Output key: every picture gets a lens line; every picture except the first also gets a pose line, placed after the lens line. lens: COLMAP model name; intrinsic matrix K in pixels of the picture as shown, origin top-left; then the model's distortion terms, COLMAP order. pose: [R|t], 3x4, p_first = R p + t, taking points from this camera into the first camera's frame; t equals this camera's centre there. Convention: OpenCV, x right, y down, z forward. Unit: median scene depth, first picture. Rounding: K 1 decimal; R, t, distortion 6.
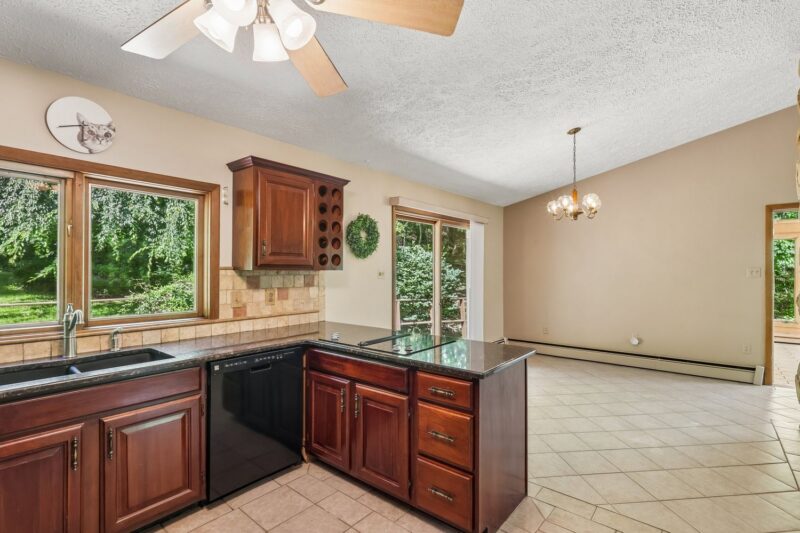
lens RADIAL K [[373.9, 0, 400.0], [0, 373.9, 266.5], [0, 0, 1]] dist [-0.000473, -0.000225]
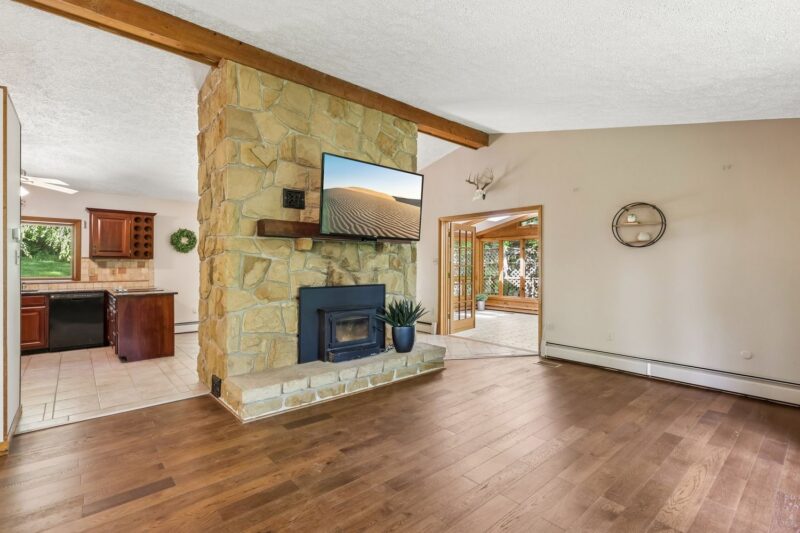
lens RADIAL K [[370.4, 0, 400.0], [0, 370.4, 260.2], [0, 0, 1]] dist [0.000809, 0.000276]
pose [[0.986173, -0.000248, -0.165721, 1.598436], [0.000463, 0.999999, 0.001262, 0.015450], [0.165721, -0.001321, 0.986172, -0.777635]]
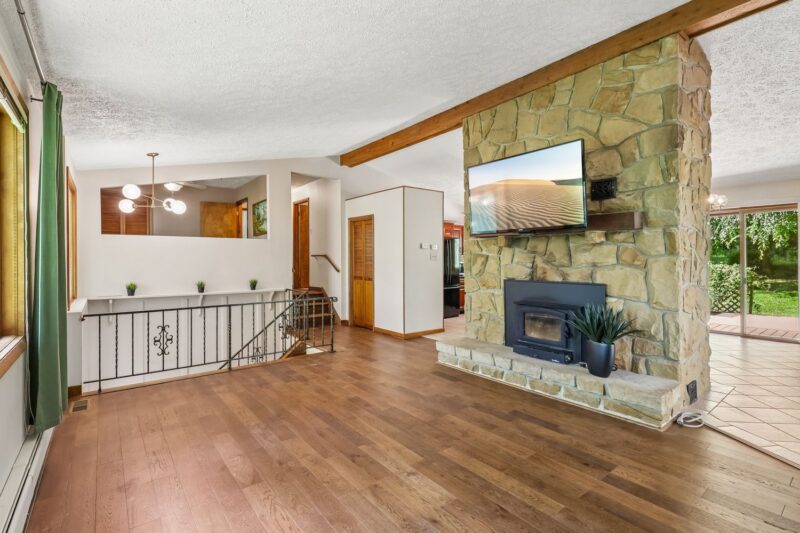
lens RADIAL K [[374.5, 0, 400.9], [0, 374.5, 253.8], [0, 0, 1]] dist [-0.000201, -0.000131]
pose [[-0.203923, -0.017541, -0.978830, 2.539968], [0.014600, 0.999674, -0.020957, 0.034450], [0.978878, -0.018564, -0.203600, 0.278511]]
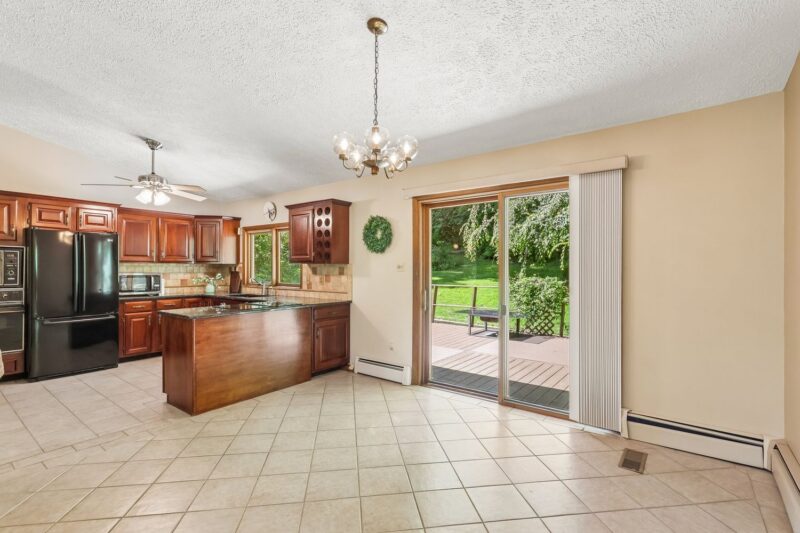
lens RADIAL K [[373.9, 0, 400.0], [0, 373.9, 266.5], [0, 0, 1]] dist [-0.000473, -0.000225]
pose [[0.036775, -0.008064, -0.999291, 1.378718], [0.005943, 0.999952, -0.007851, 0.038229], [0.999306, -0.005650, 0.036821, 1.327412]]
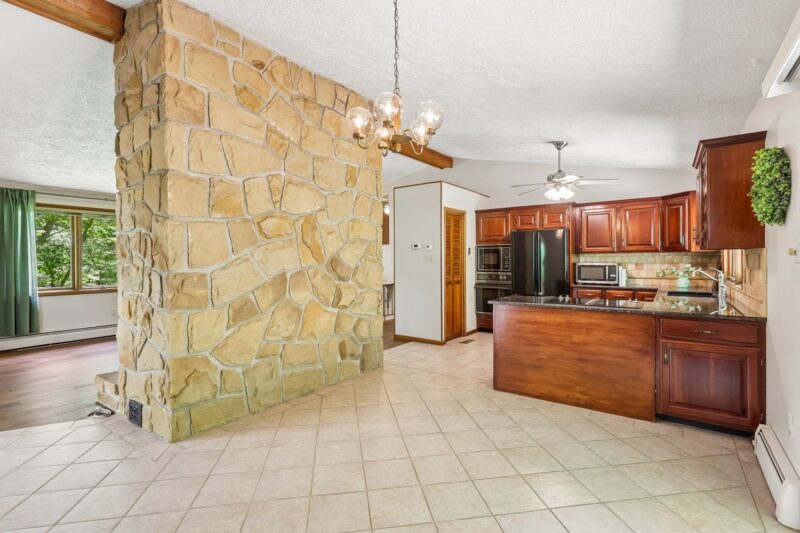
lens RADIAL K [[373.9, 0, 400.0], [0, 373.9, 266.5], [0, 0, 1]] dist [-0.000473, -0.000225]
pose [[-0.998210, 0.007465, -0.059338, 0.642661], [0.006790, 0.999910, 0.011558, 0.037050], [0.059419, 0.011134, -0.998171, 1.979164]]
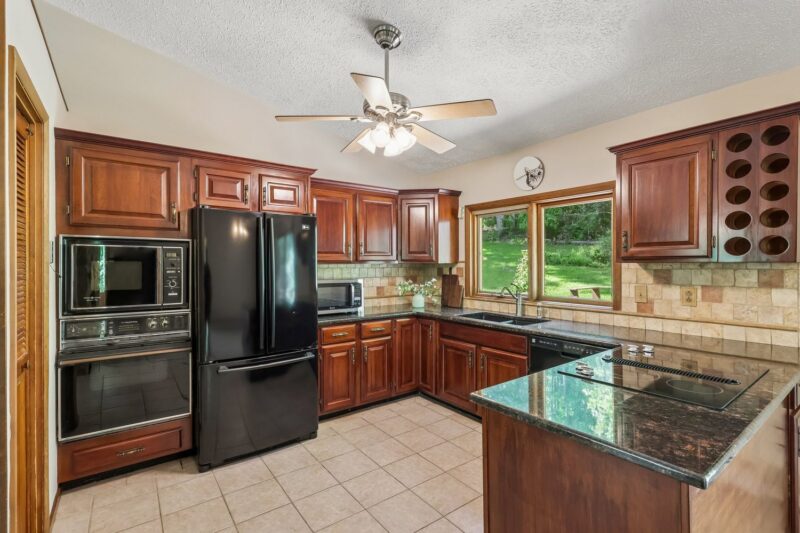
lens RADIAL K [[376.7, 0, 399.5], [0, 376.7, 263.6], [0, 0, 1]] dist [0.001880, 0.000351]
pose [[-0.243116, -0.002915, -0.969993, 0.610658], [0.013186, 0.999893, -0.006310, 0.008897], [0.969908, -0.014325, -0.243051, 0.610863]]
